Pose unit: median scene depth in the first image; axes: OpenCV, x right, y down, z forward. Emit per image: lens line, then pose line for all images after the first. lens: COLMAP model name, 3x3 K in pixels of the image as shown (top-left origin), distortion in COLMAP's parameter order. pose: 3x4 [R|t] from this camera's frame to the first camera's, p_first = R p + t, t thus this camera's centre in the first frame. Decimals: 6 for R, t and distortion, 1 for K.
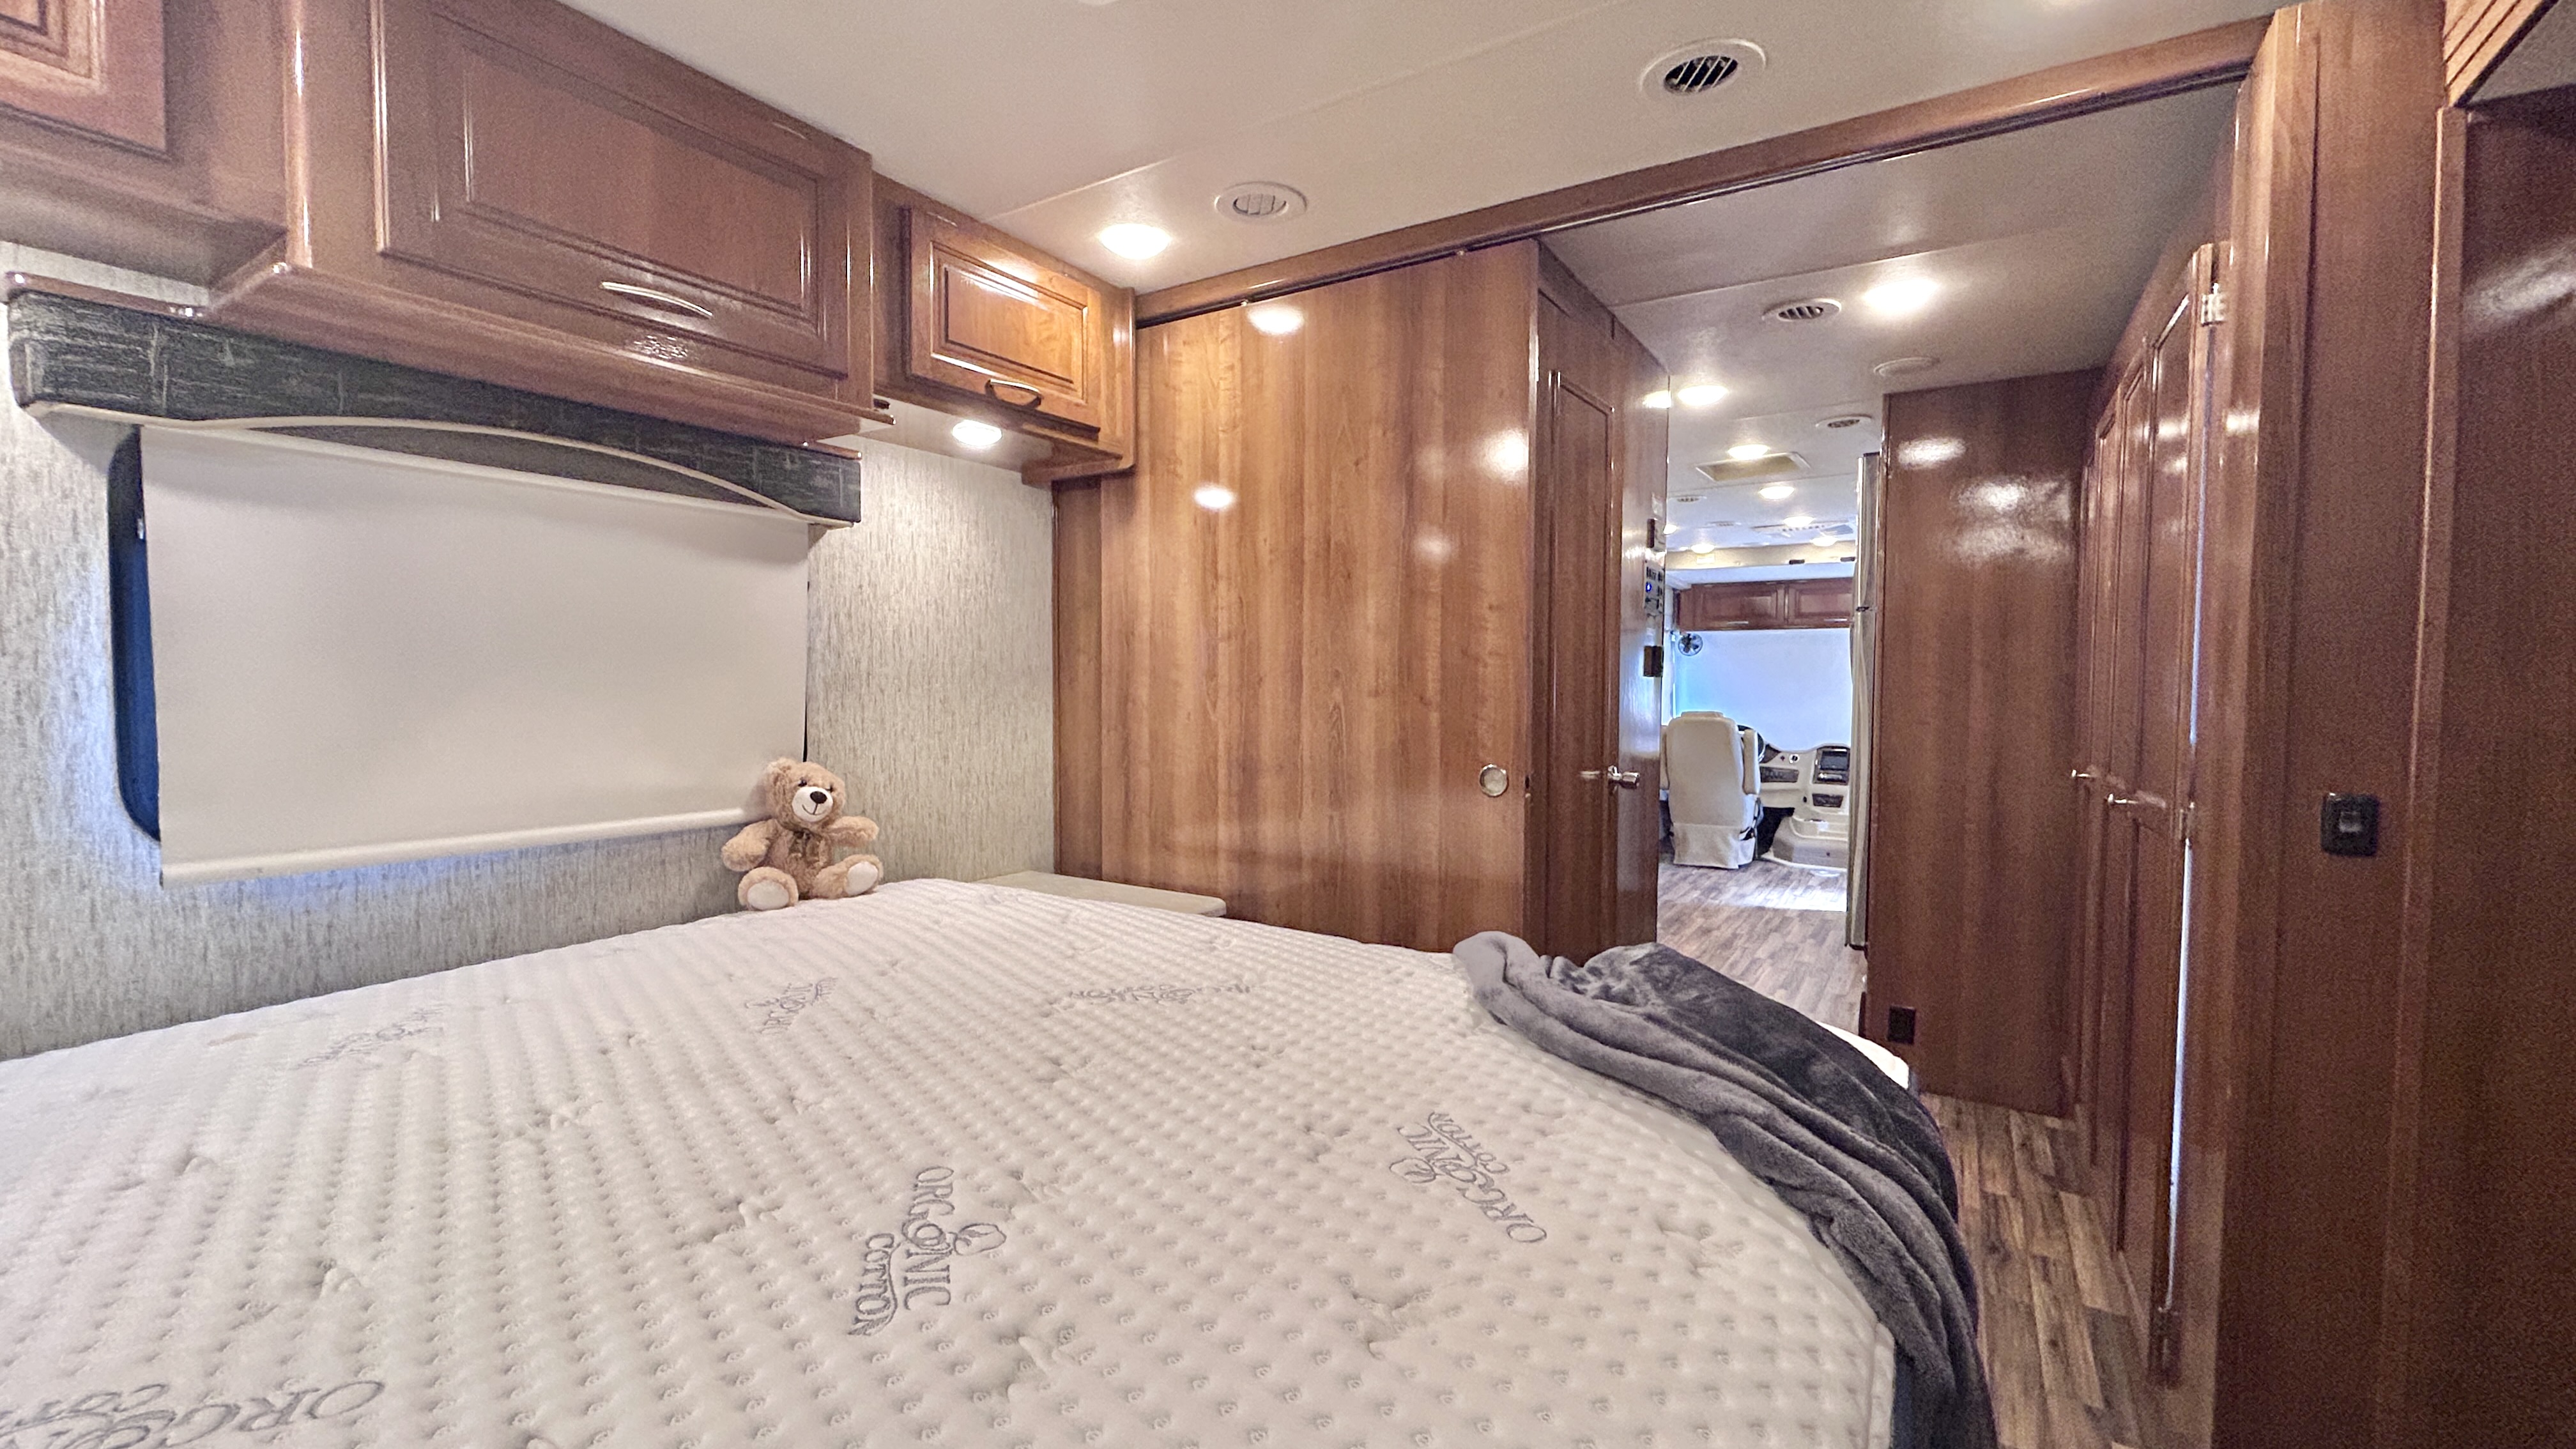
lens RADIAL K [[1039.5, 0, 1292.0], [0, 1039.5, 723.3], [0, 0, 1]] dist [-0.001775, 0.002110]
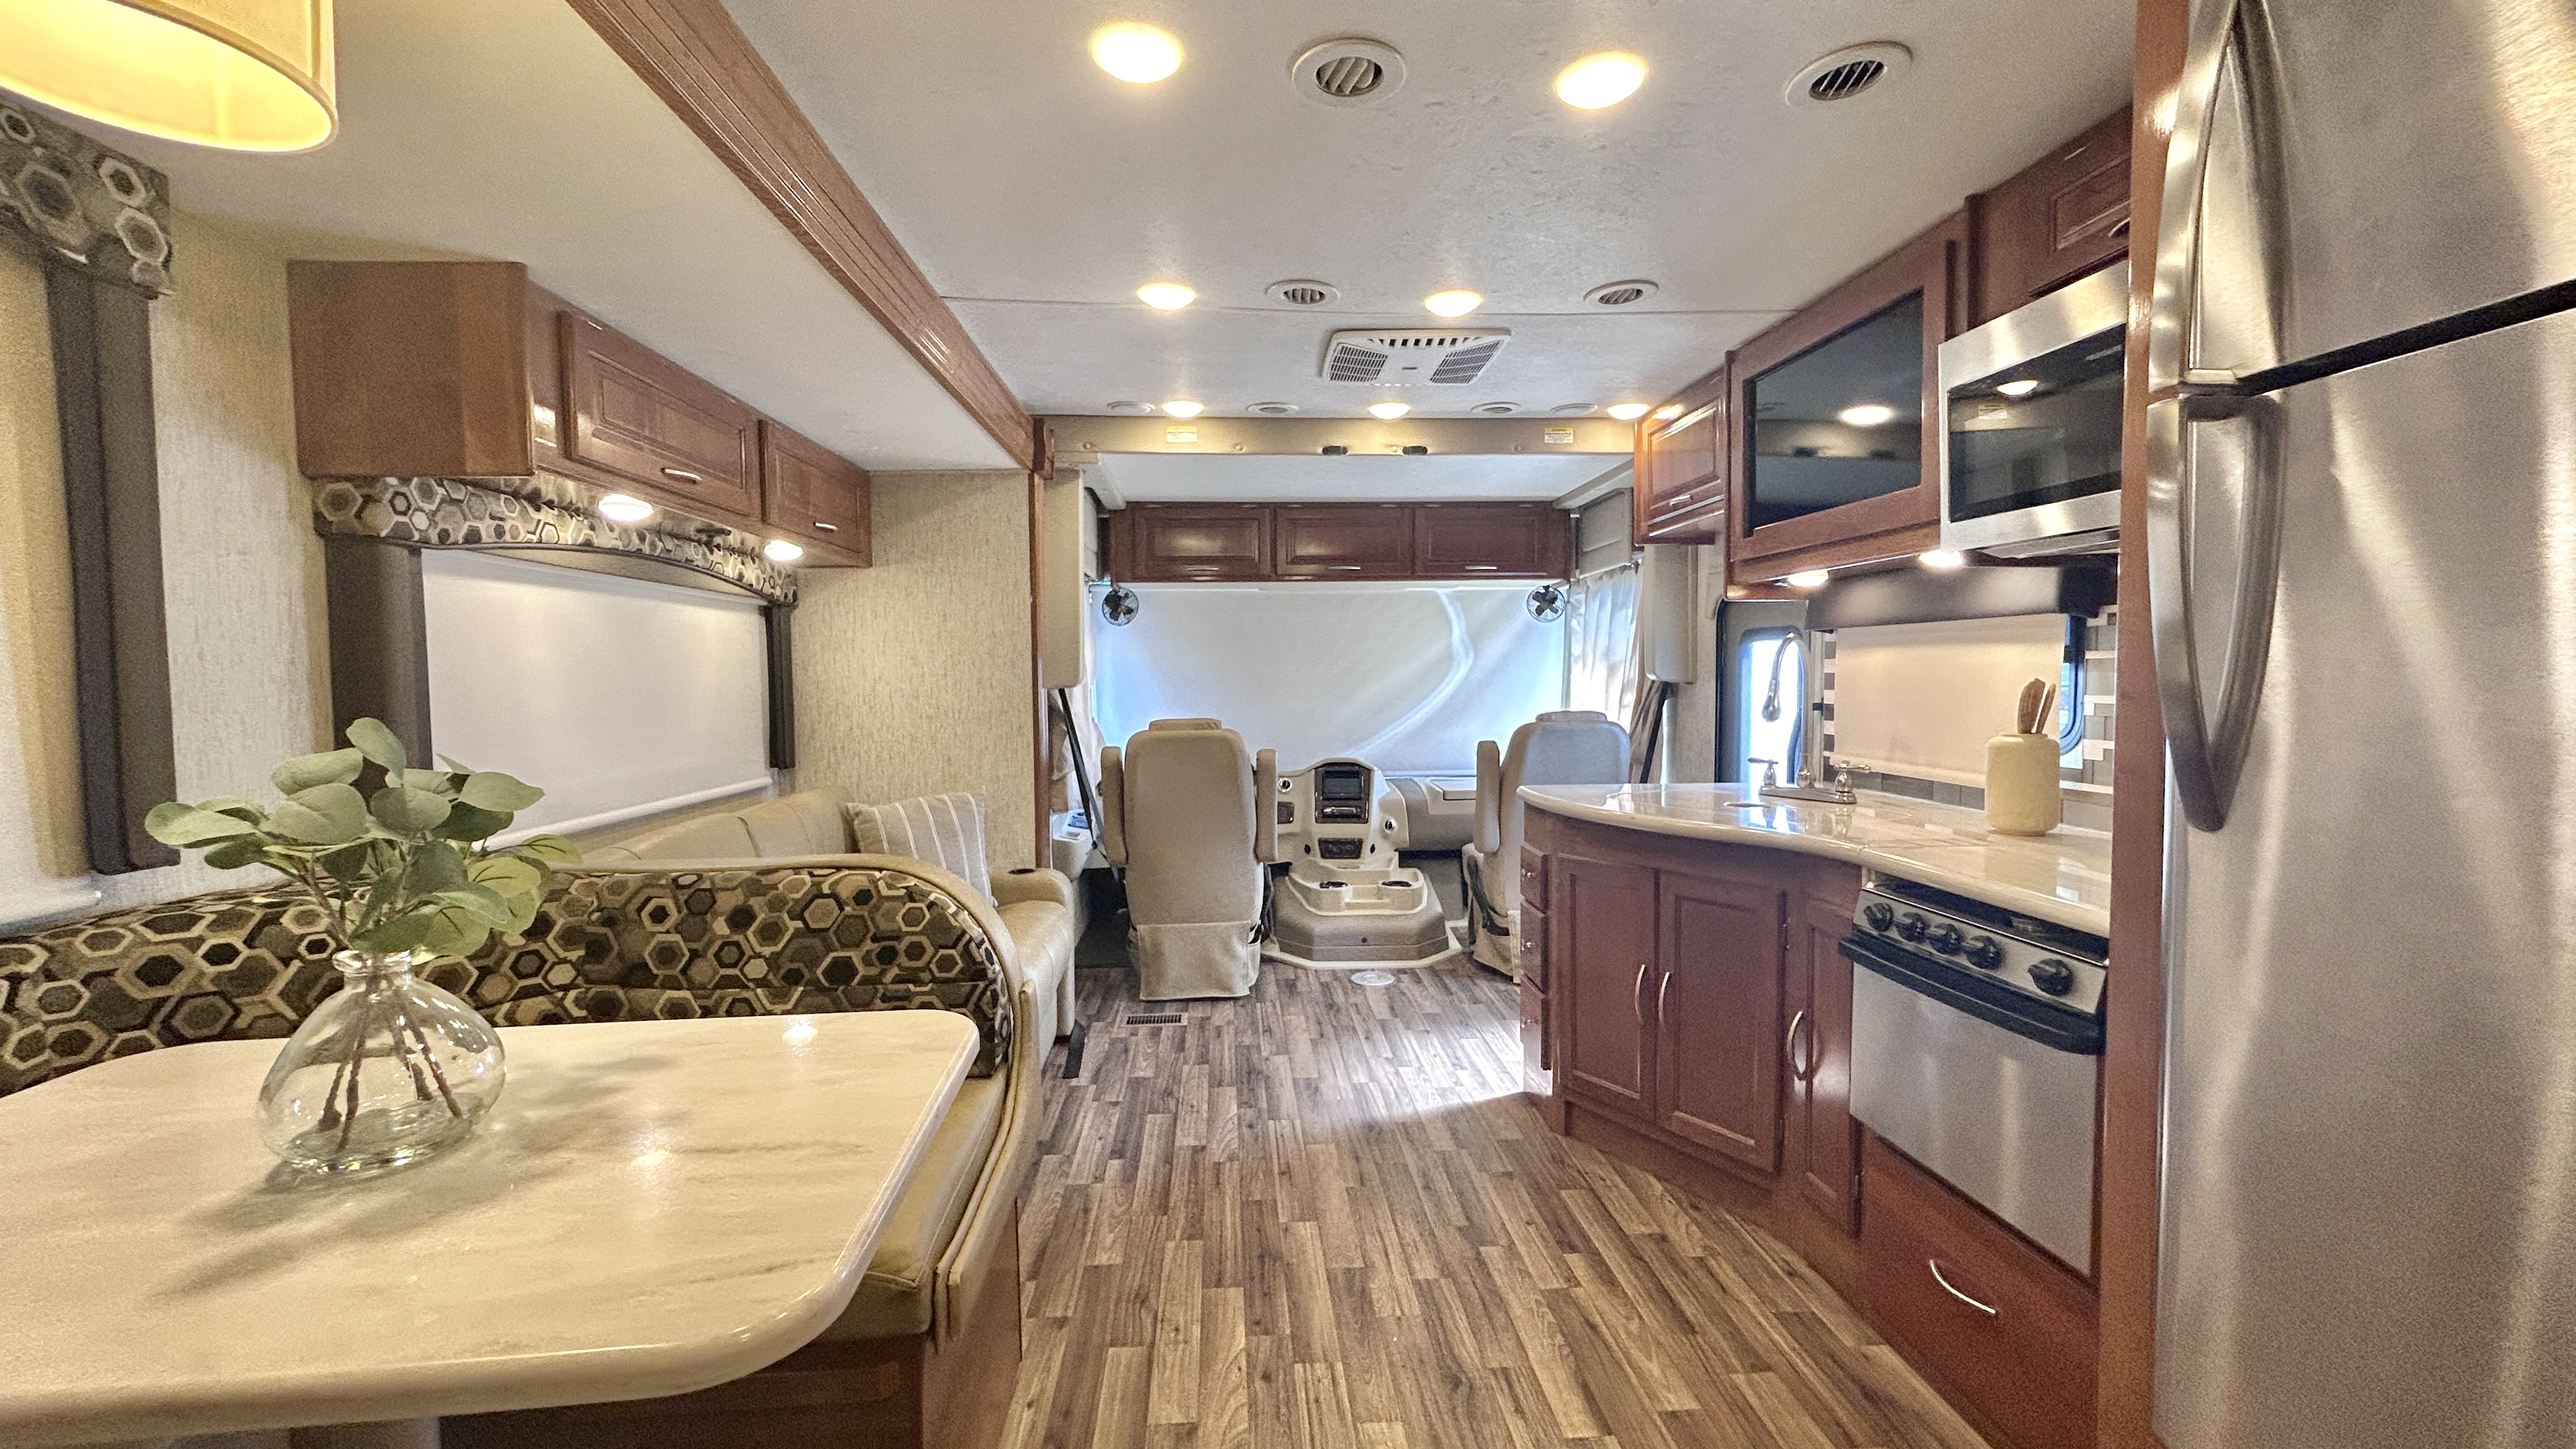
lens RADIAL K [[1039.5, 0, 1284.8], [0, 1039.5, 720.9], [0, 0, 1]] dist [-0.001775, 0.002110]
pose [[0.809646, -0.039964, 0.585557, 0.121836], [0.037806, 0.999158, 0.015918, -0.017828], [-0.585700, 0.009250, 0.810475, 0.539191]]
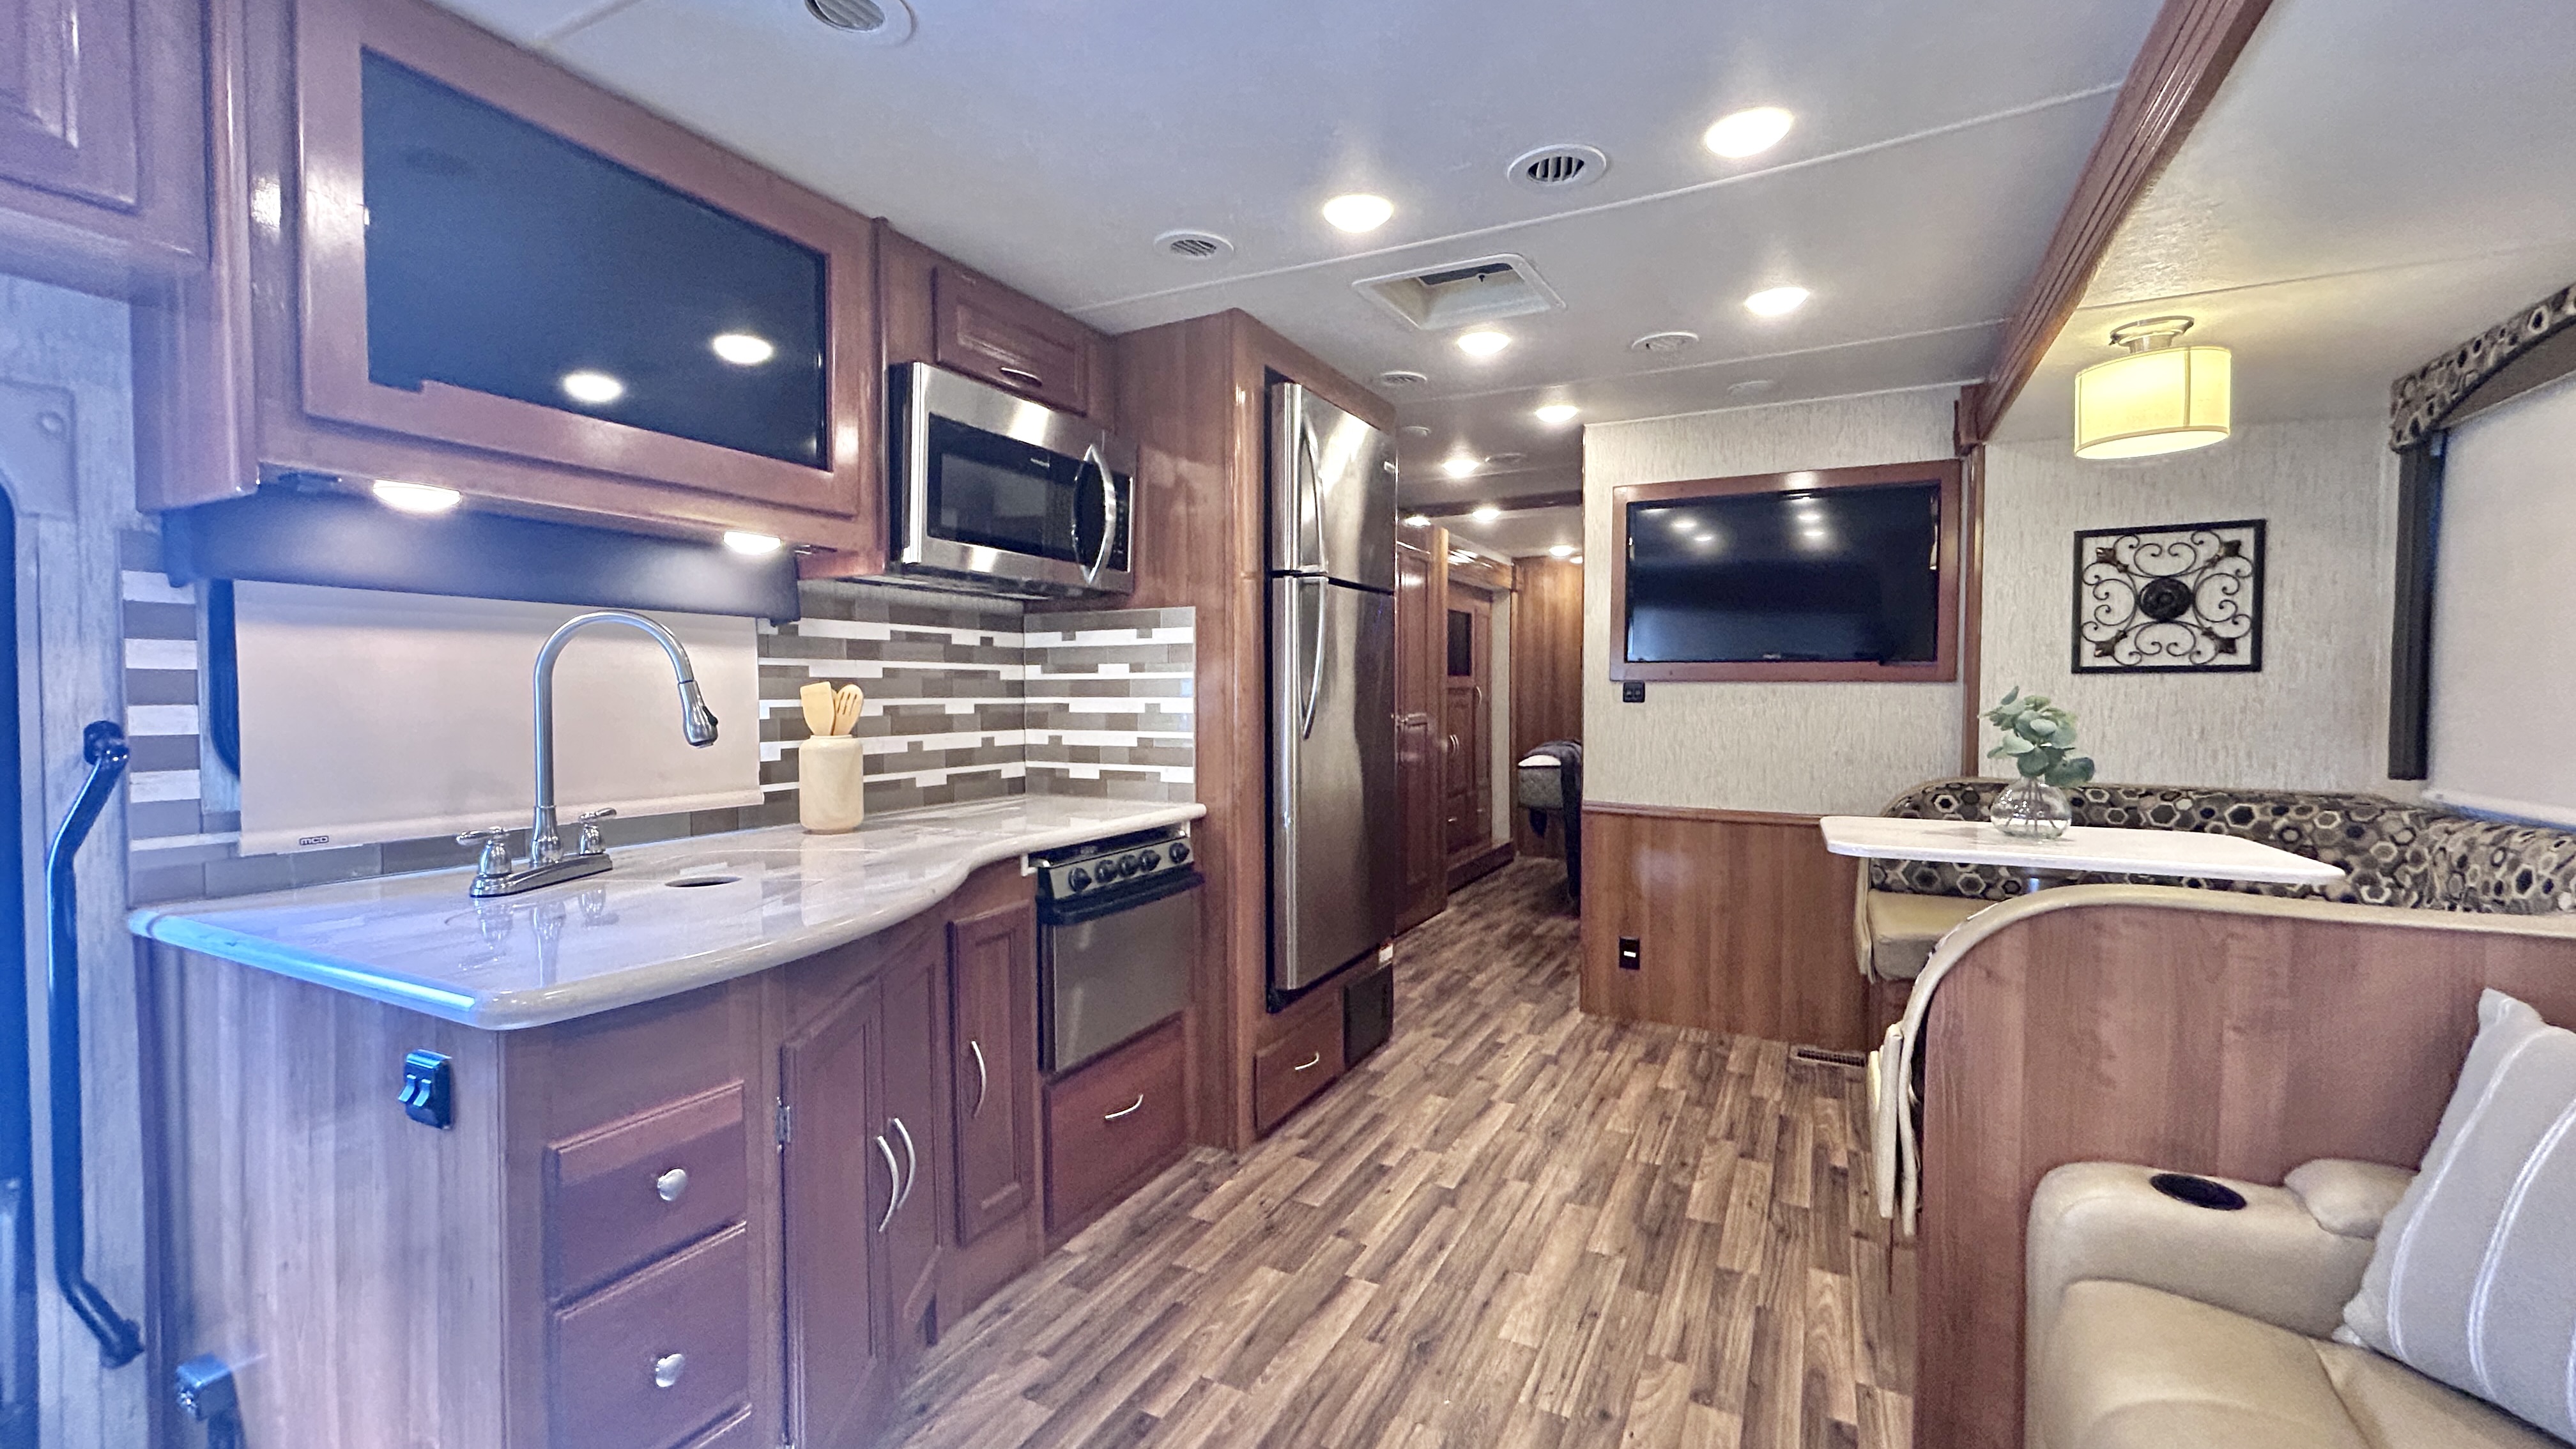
lens RADIAL K [[1039.5, 0, 1288.0], [0, 1039.5, 724.1], [0, 0, 1]] dist [-0.001775, 0.002110]
pose [[-0.996186, -0.003809, -0.087174, 0.365402], [-0.010041, 0.997414, 0.071168, -0.028607], [0.086678, 0.071772, -0.993648, 0.988434]]
